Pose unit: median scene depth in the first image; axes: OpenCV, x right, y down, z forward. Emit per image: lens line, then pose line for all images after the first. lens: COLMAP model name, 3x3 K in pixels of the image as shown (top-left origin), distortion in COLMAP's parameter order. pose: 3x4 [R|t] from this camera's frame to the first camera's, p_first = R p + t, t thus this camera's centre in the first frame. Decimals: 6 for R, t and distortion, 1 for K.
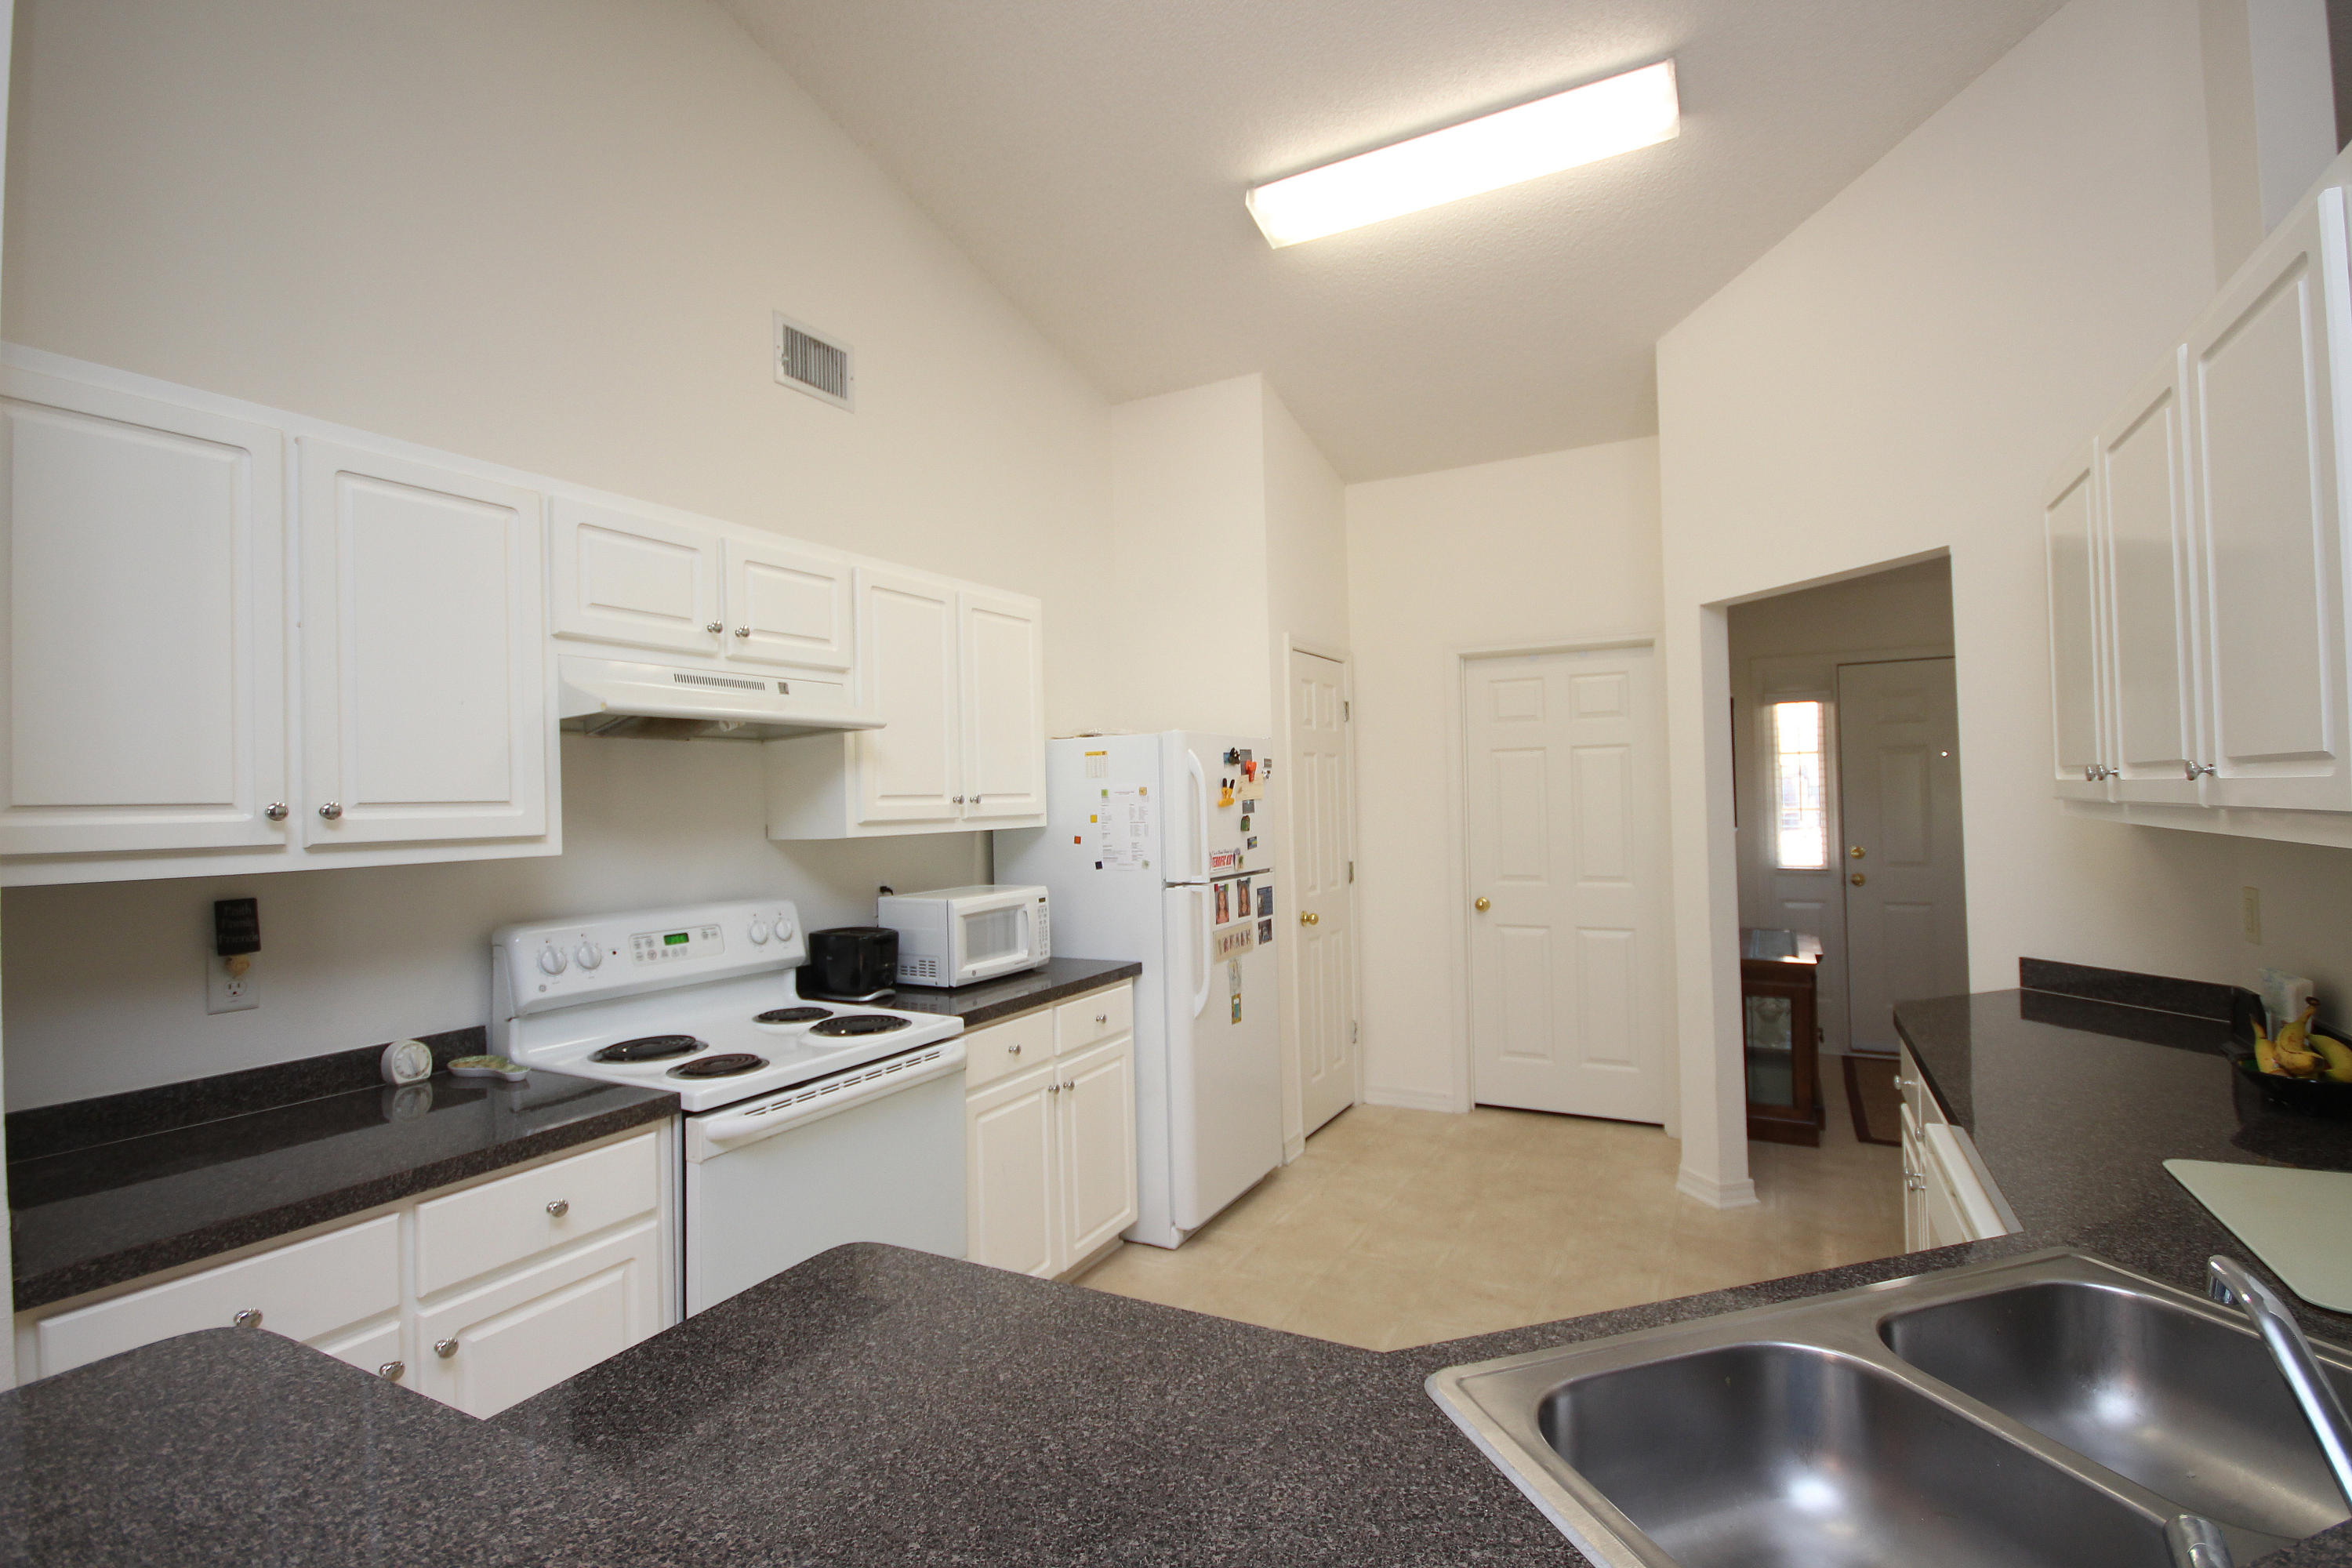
lens RADIAL K [[1085.6, 0, 1200.9], [0, 1085.6, 785.0], [0, 0, 1]] dist [-0.000044, 0.000222]
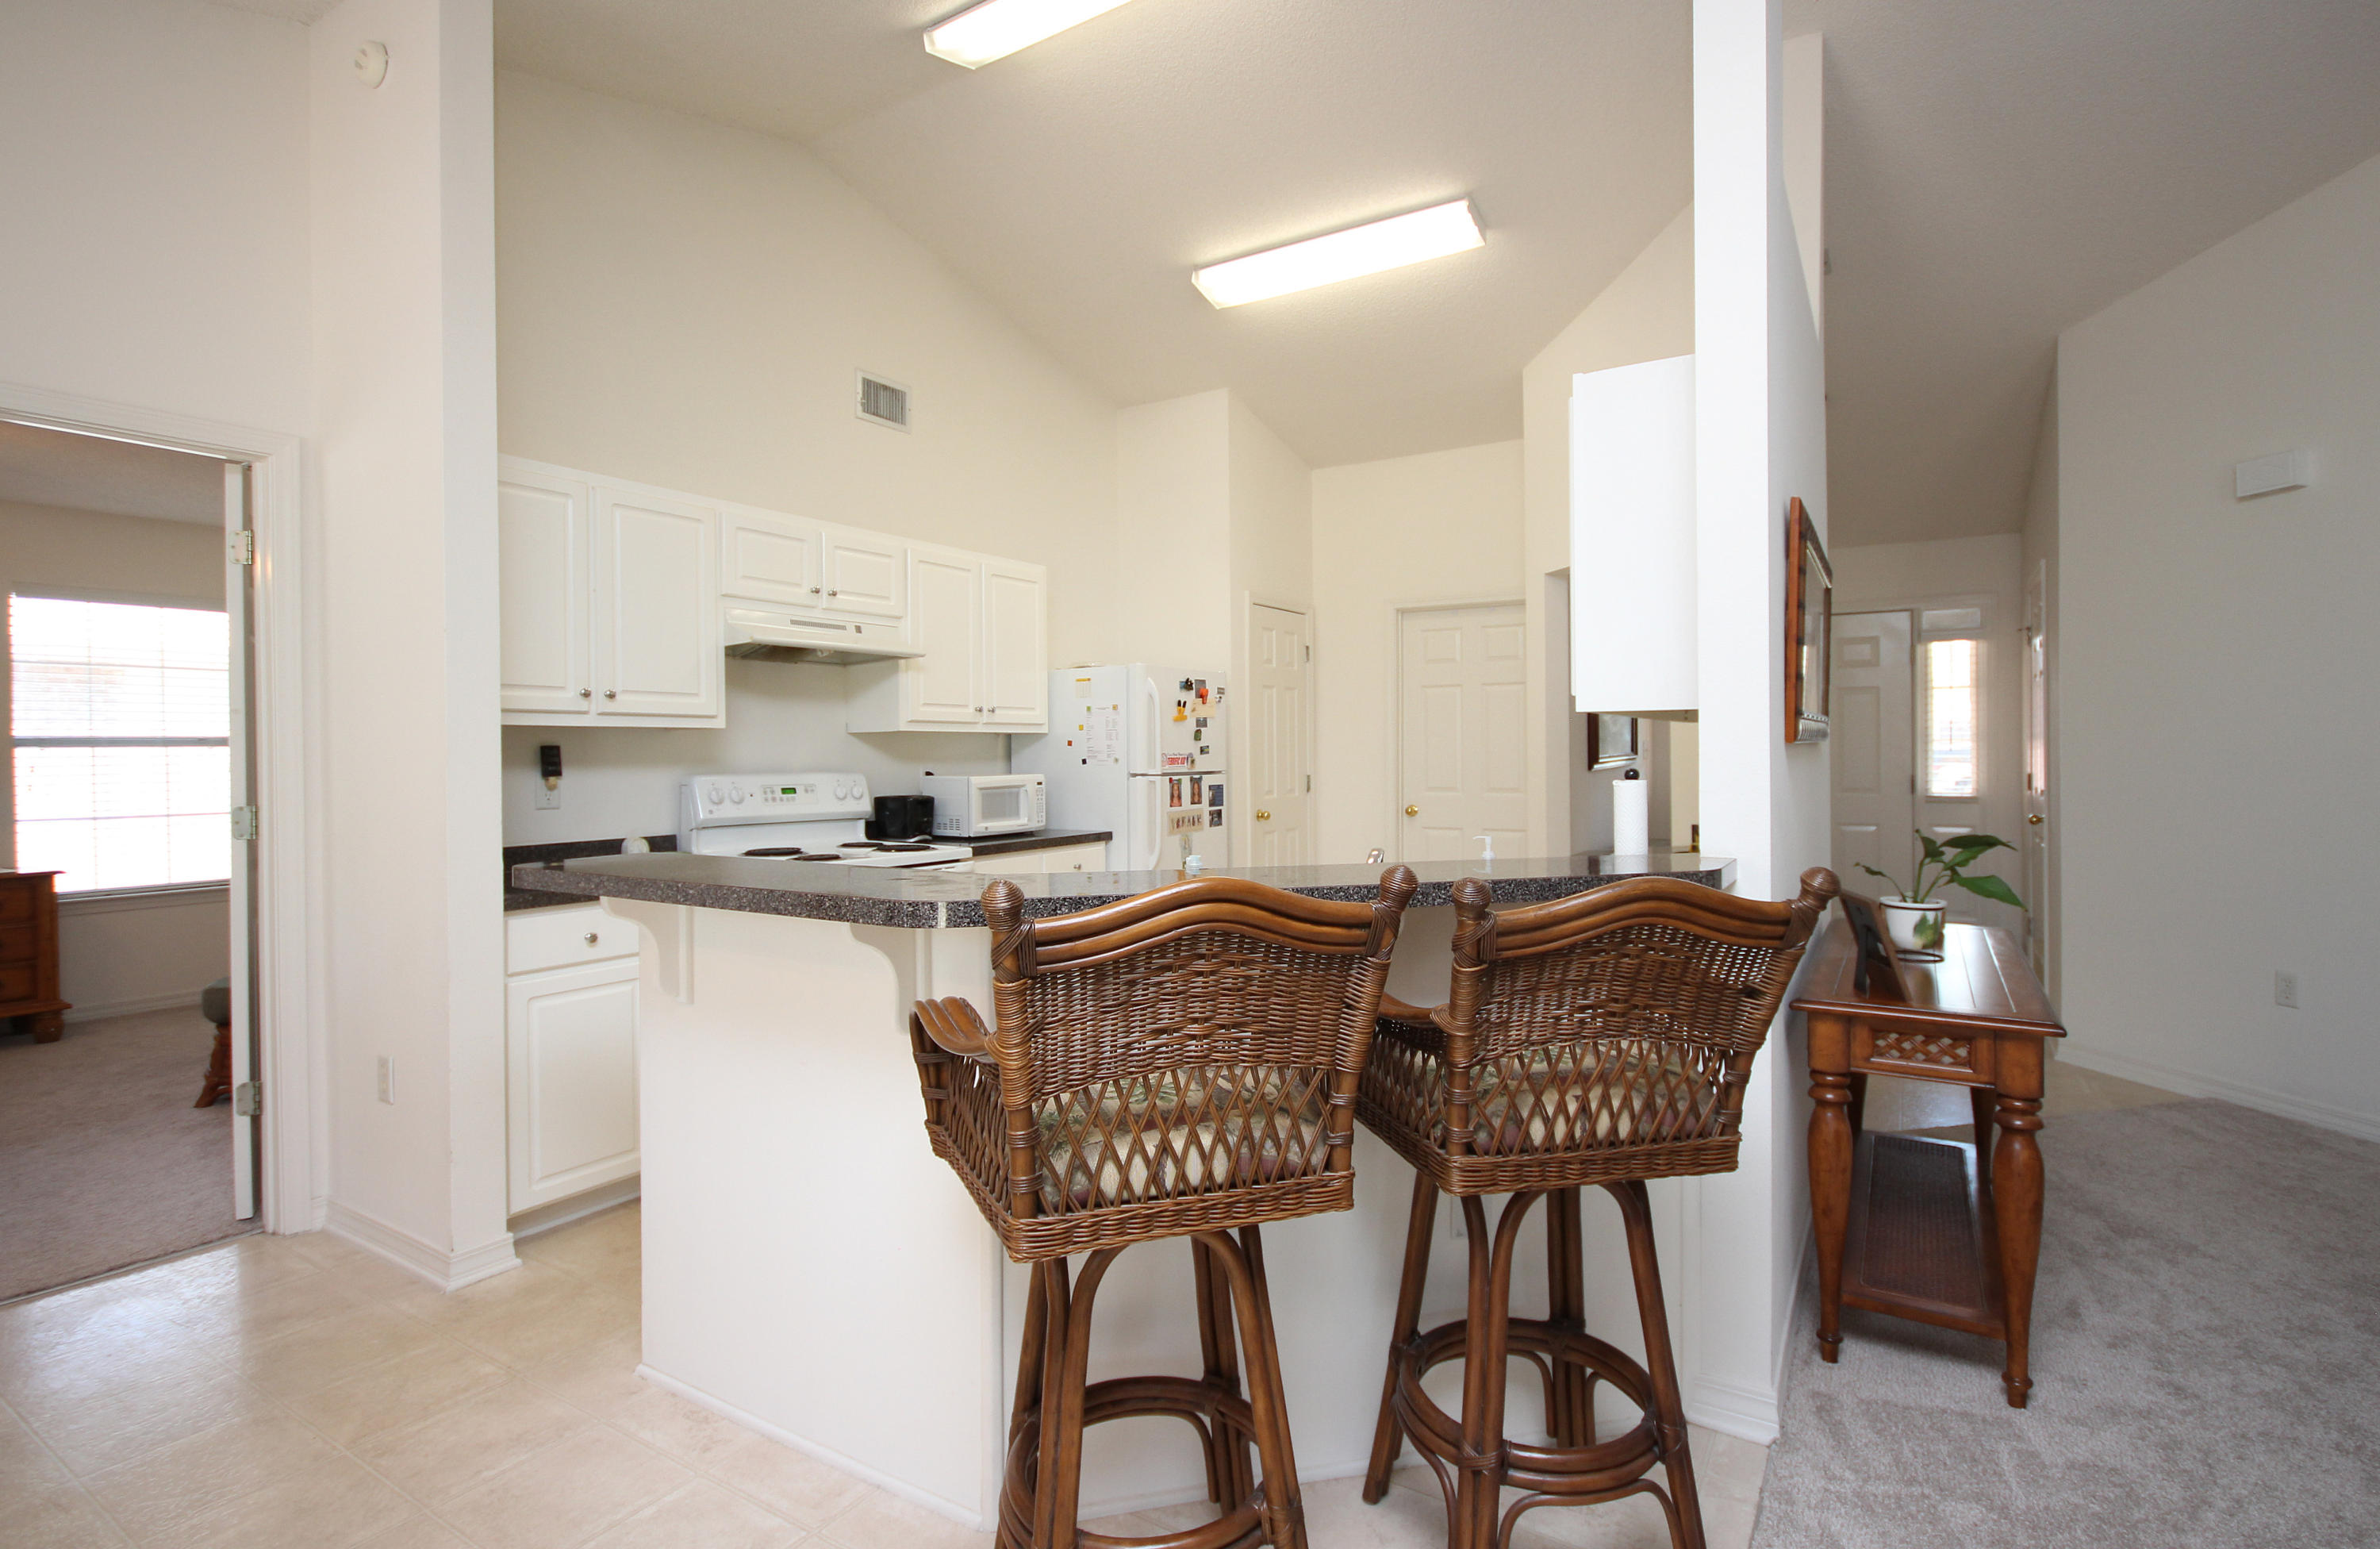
lens RADIAL K [[1136.9, 0, 1231.5], [0, 1136.9, 757.4], [0, 0, 1]] dist [-0.002279, -0.001242]
pose [[0.998146, 0.017474, -0.058299, 0.188179], [-0.016456, 0.999704, 0.017892, 0.042803], [0.058595, -0.016900, 0.998139, -0.453154]]
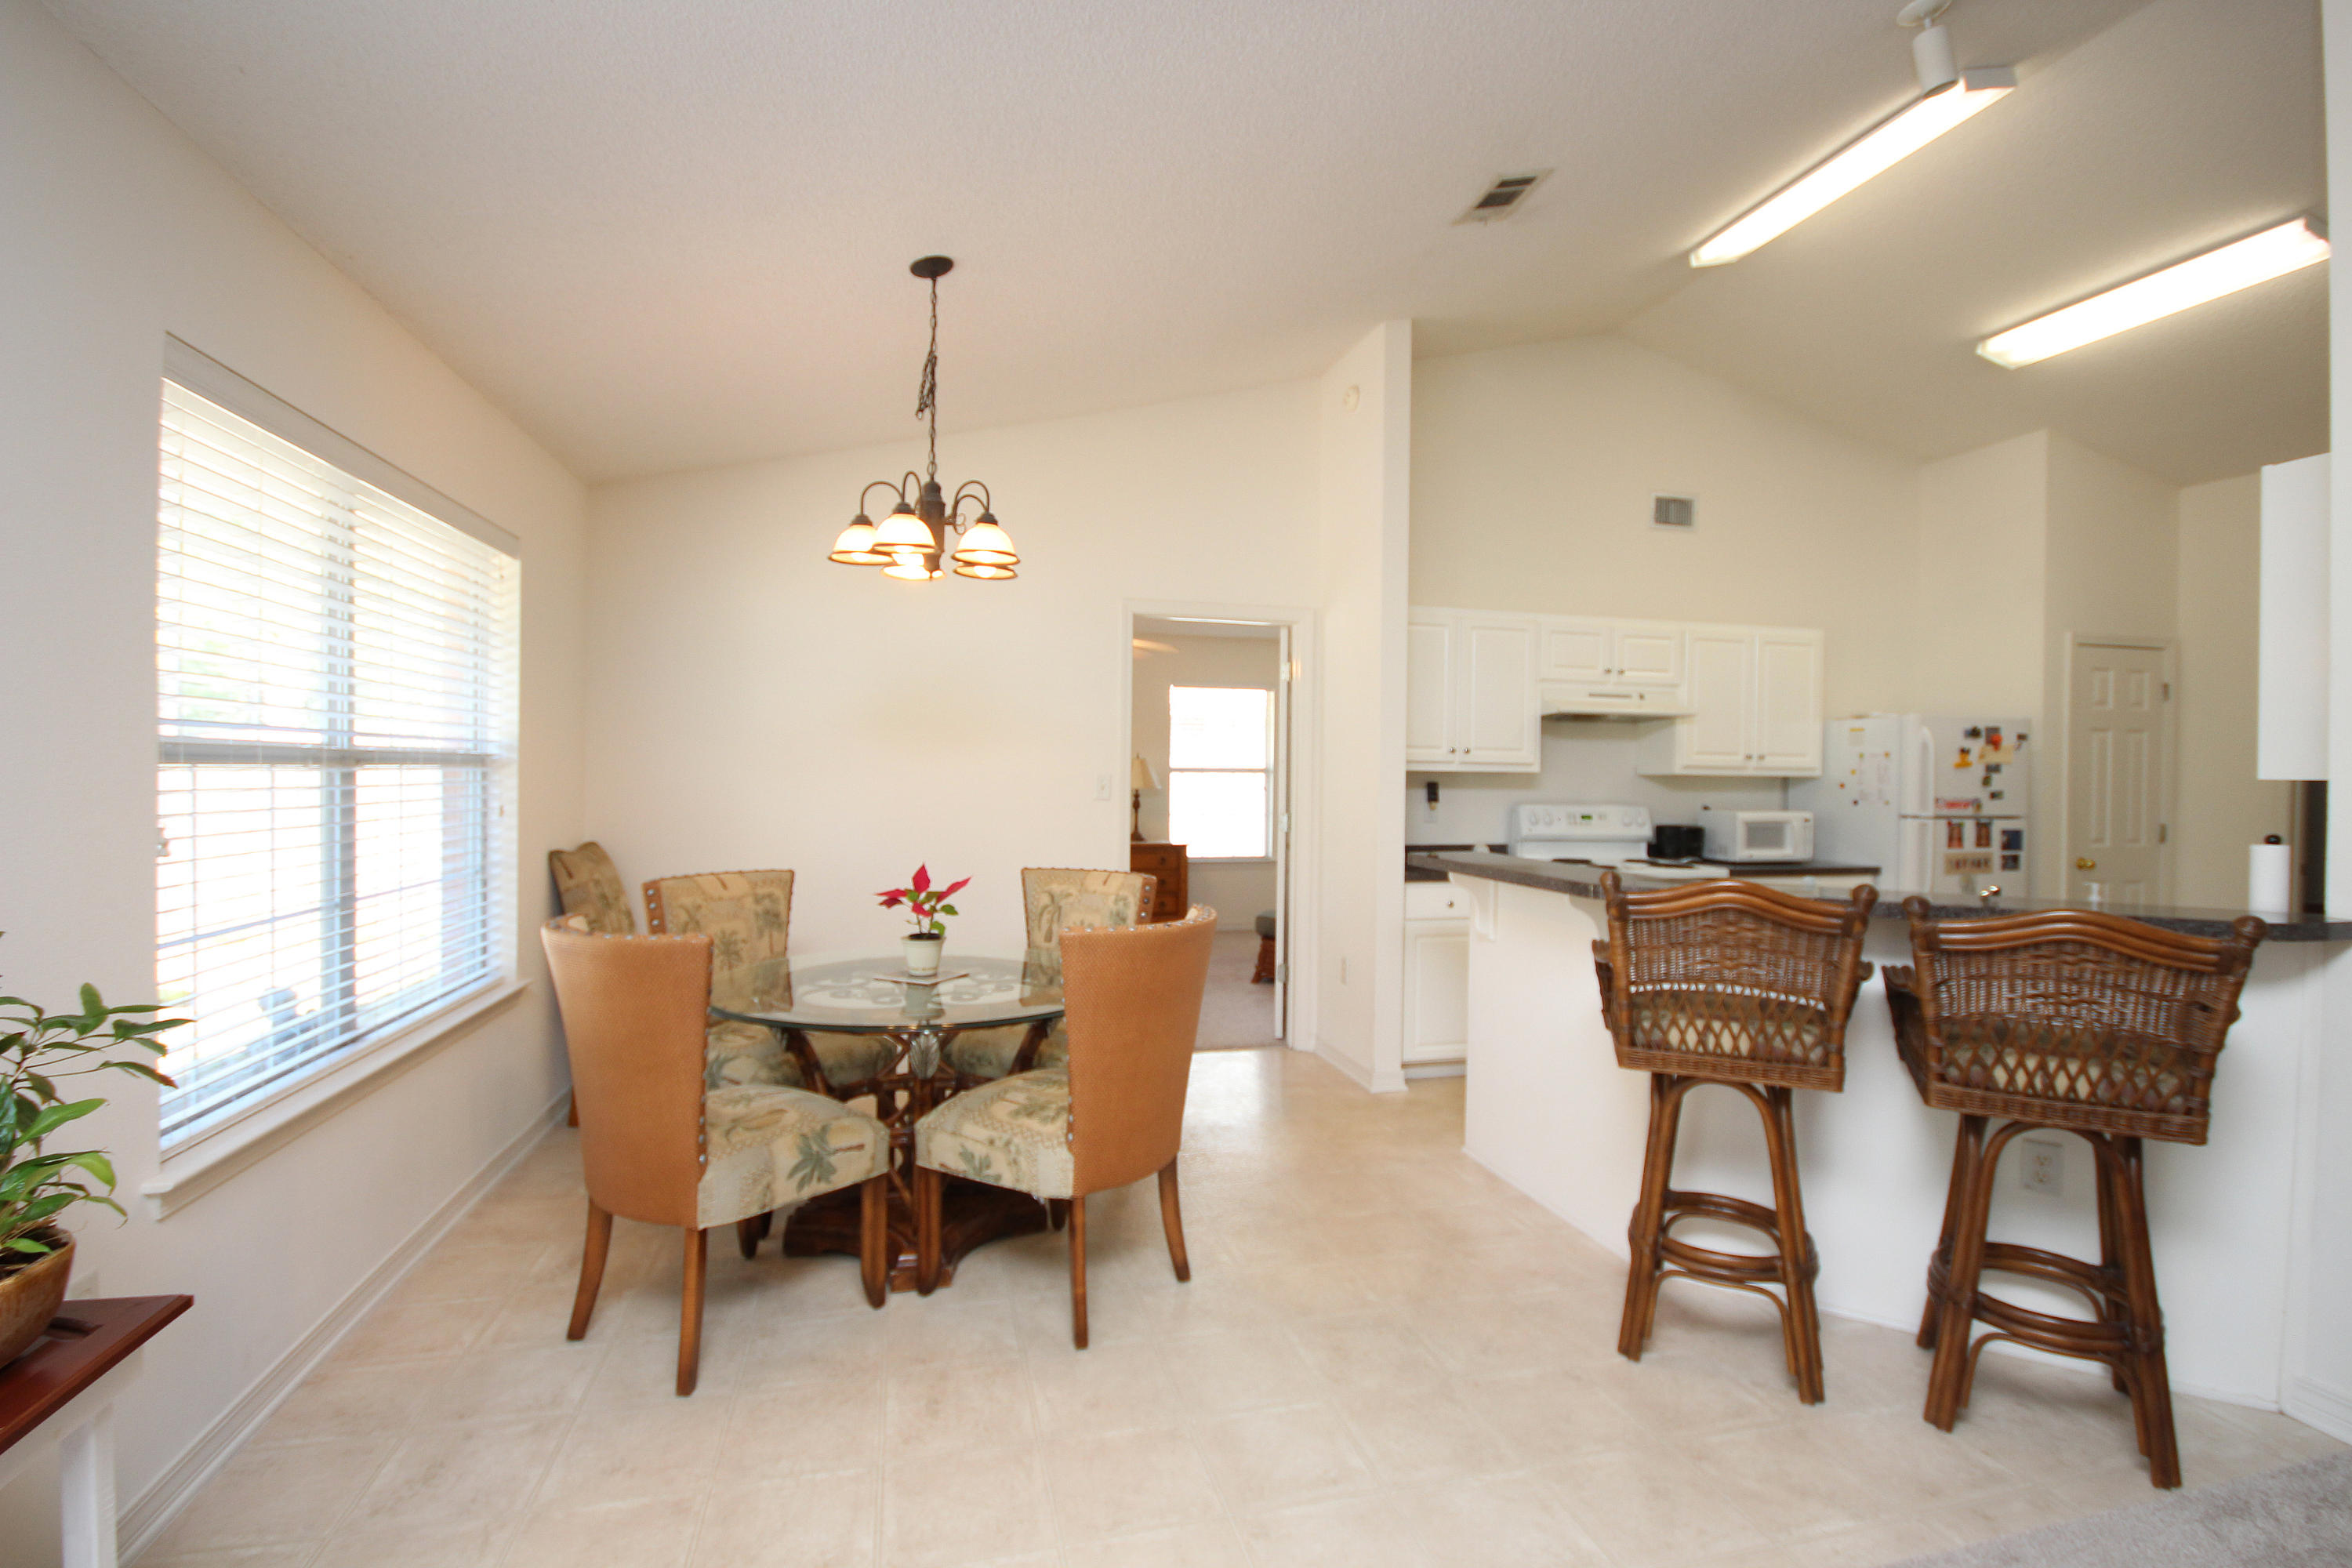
lens RADIAL K [[1085.6, 0, 1188.6], [0, 1085.6, 781.9], [0, 0, 1]] dist [-0.000044, 0.000222]
pose [[0.672969, 0.039222, -0.738630, 0.431897], [-0.021383, 0.999207, 0.033577, 0.014544], [0.739362, -0.006802, 0.673274, -0.776191]]
